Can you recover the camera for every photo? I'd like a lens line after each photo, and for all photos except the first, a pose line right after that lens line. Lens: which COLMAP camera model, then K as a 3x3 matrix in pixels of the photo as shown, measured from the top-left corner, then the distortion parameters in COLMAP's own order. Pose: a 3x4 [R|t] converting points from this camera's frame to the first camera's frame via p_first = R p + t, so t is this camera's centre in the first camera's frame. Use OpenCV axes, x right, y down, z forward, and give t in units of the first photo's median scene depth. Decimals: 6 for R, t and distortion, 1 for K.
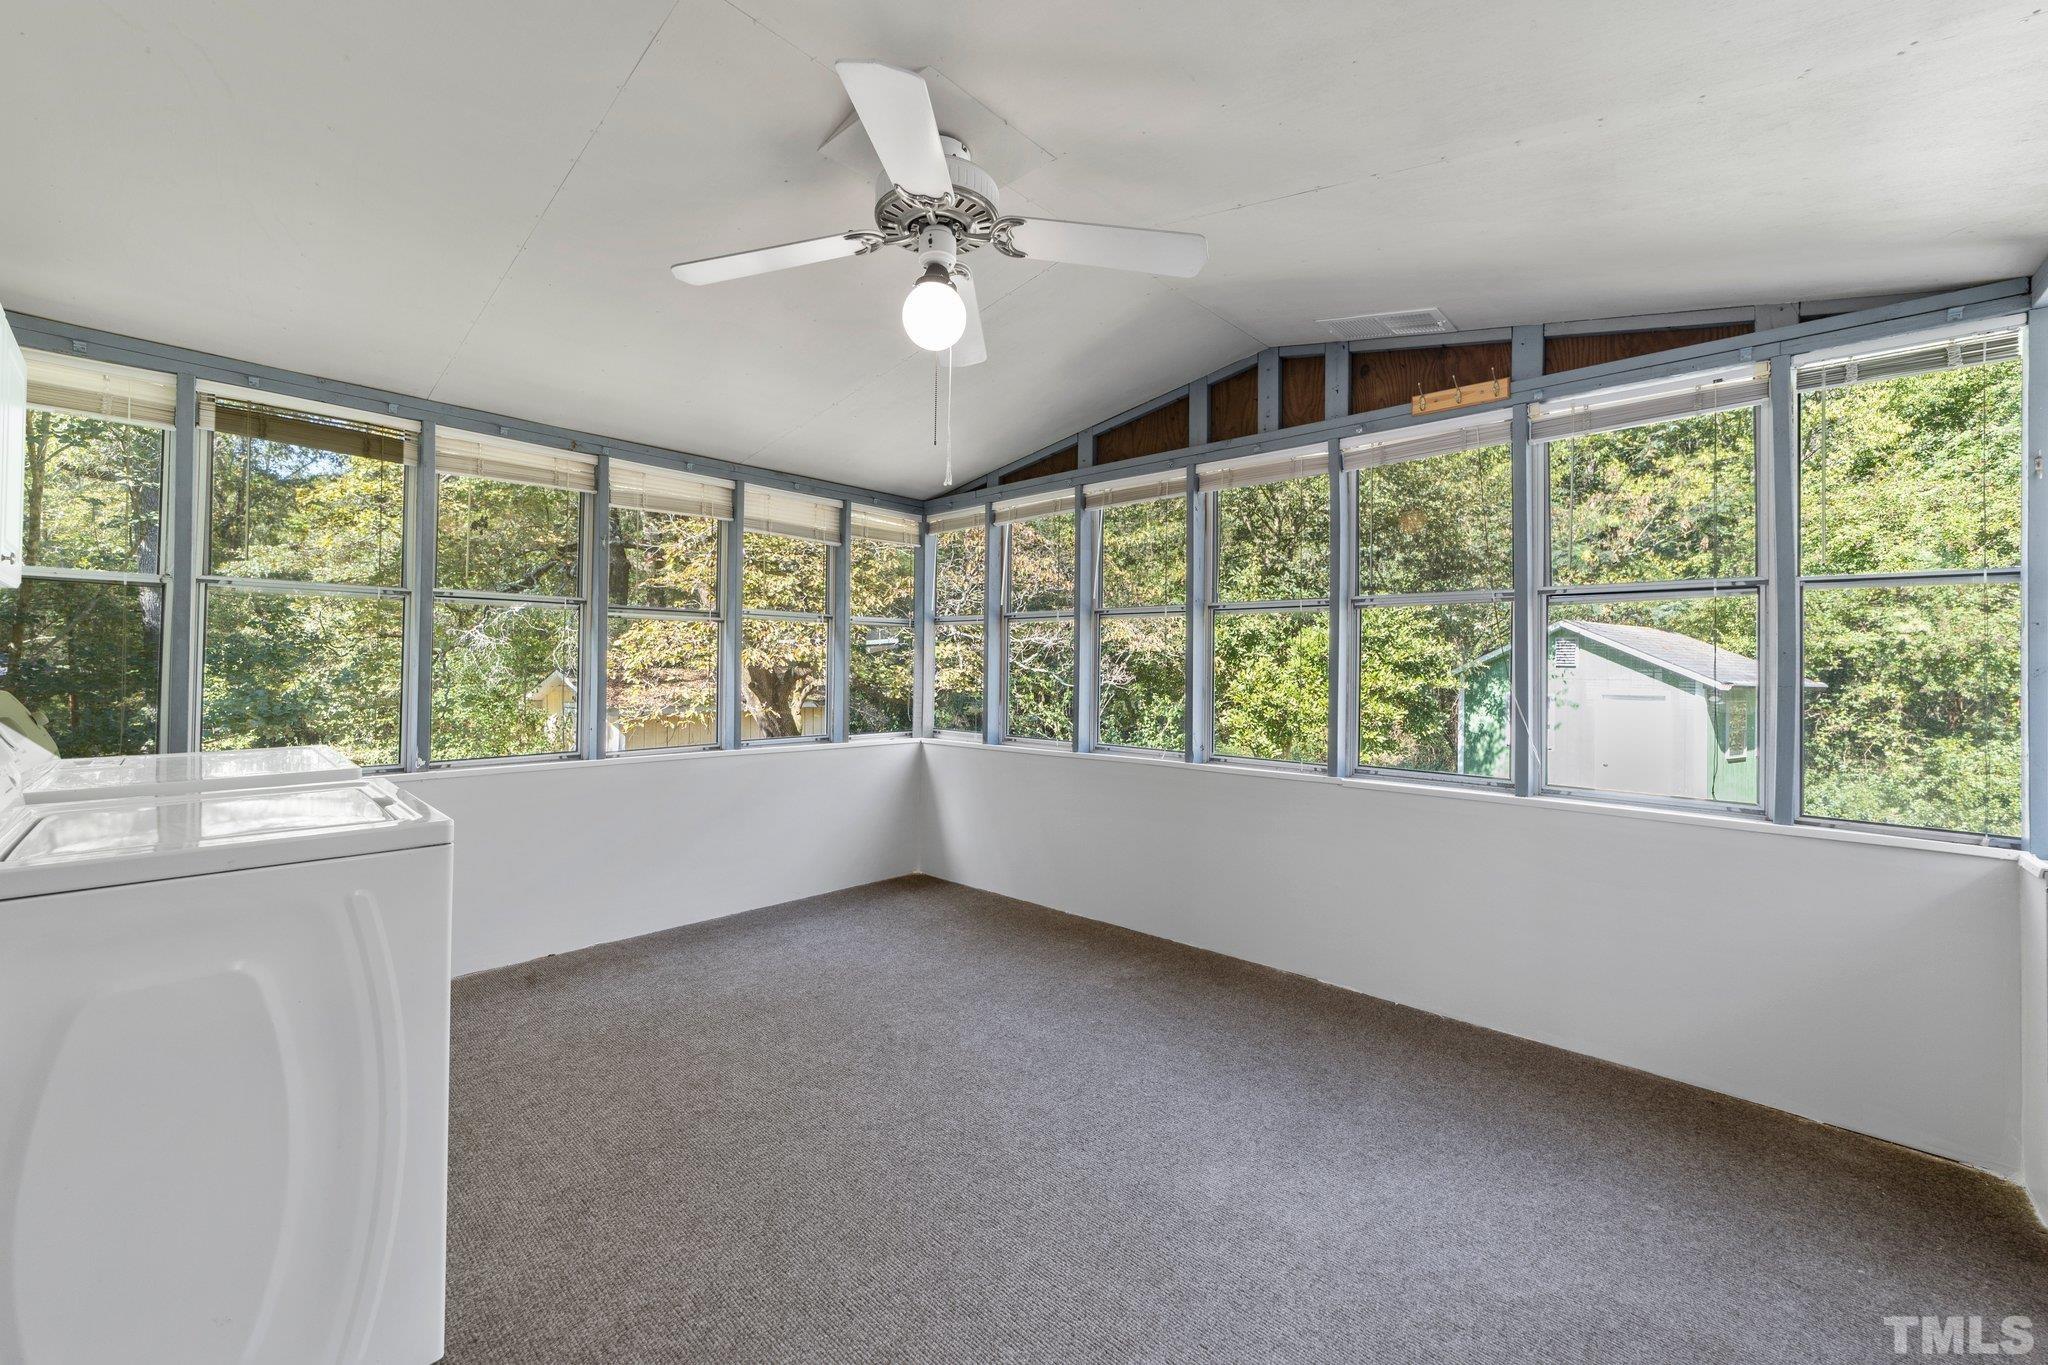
lens RADIAL K [[789.1, 0, 1017.8], [0, 789.1, 673.8], [0, 0, 1]] dist [-0.002419, 0.005907]
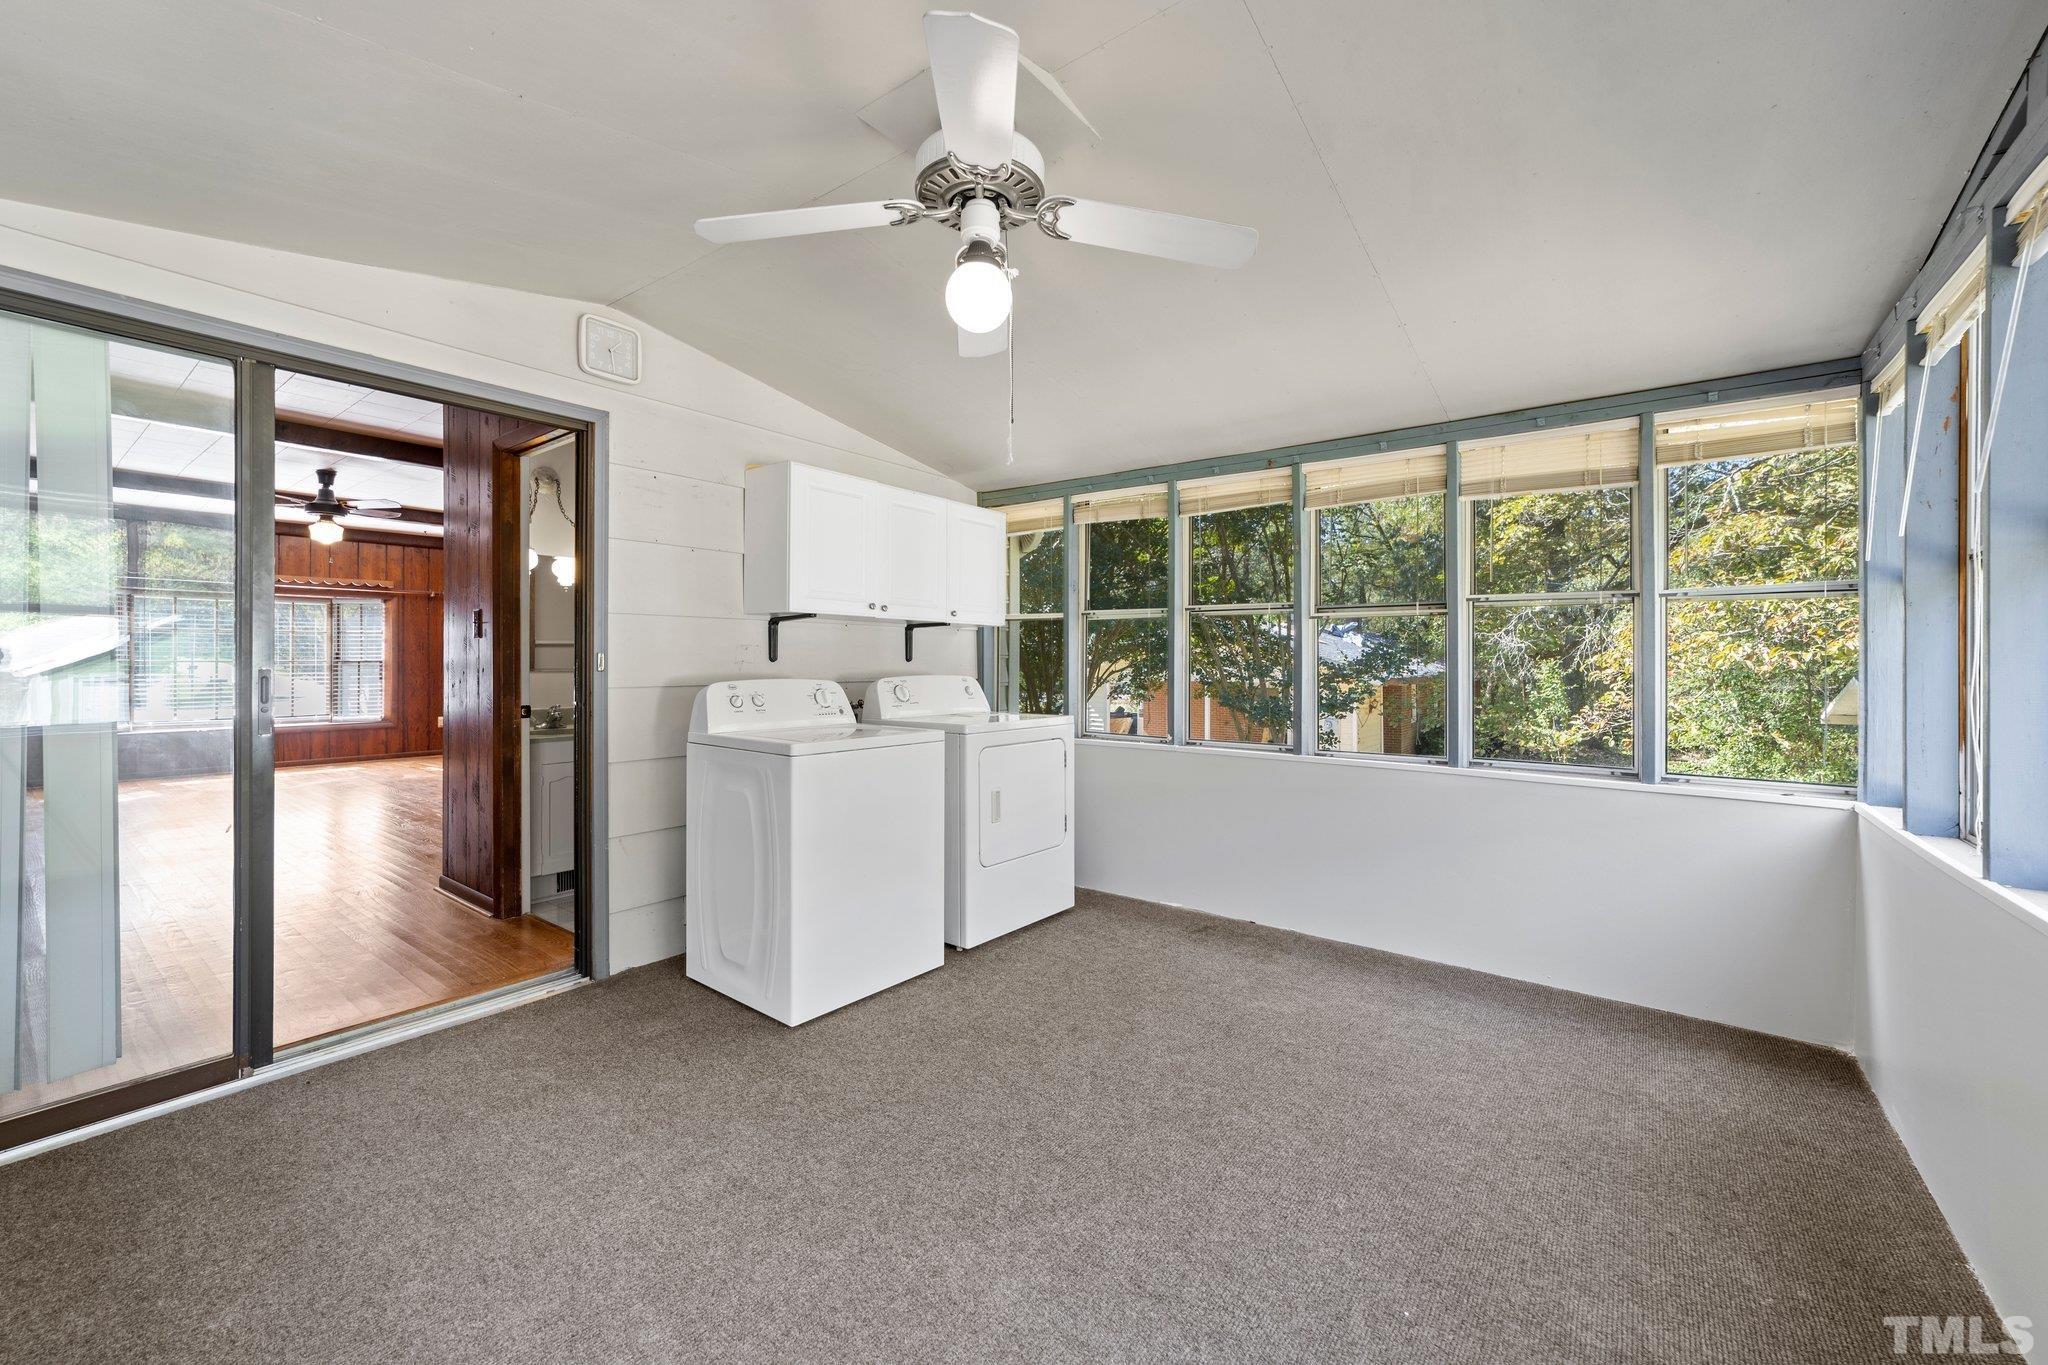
lens RADIAL K [[789.1, 0, 1017.8], [0, 789.1, 673.8], [0, 0, 1]] dist [-0.002419, 0.005907]
pose [[0.115425, 0.008844, -0.993277, 0.498215], [-0.016398, 0.999841, 0.006996, -0.000163], [0.993181, 0.015481, 0.115552, 0.545640]]
